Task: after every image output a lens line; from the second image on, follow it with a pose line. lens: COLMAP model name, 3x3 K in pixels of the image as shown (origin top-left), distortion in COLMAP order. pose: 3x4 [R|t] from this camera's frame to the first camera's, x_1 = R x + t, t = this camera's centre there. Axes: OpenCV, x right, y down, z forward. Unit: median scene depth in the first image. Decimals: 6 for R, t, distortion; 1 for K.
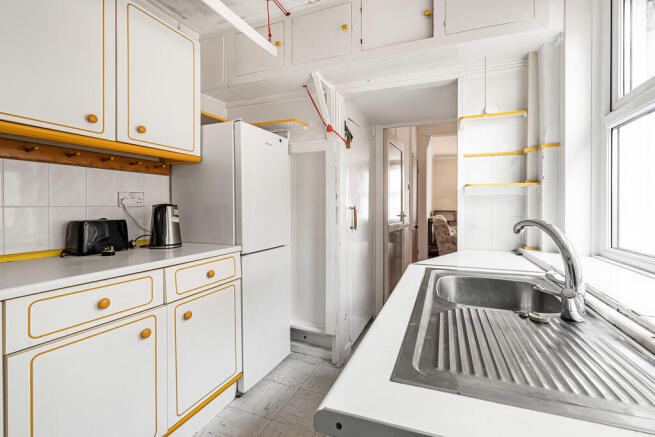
lens RADIAL K [[297.2, 0, 326.7], [0, 297.2, 213.5], [0, 0, 1]] dist [-0.002477, 0.000241]
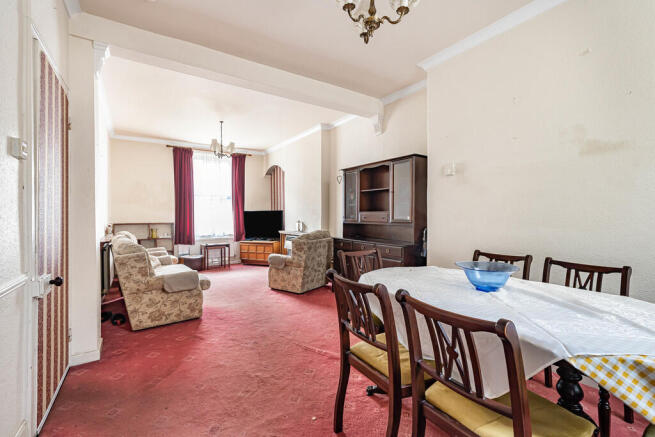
lens RADIAL K [[297.2, 0, 326.3], [0, 297.2, 219.6], [0, 0, 1]] dist [-0.002477, 0.000241]
pose [[0.556365, -0.004568, 0.830926, 0.151223], [0.014222, 0.999891, -0.004026, -0.011437], [-0.830817, 0.014058, 0.556369, 0.444581]]
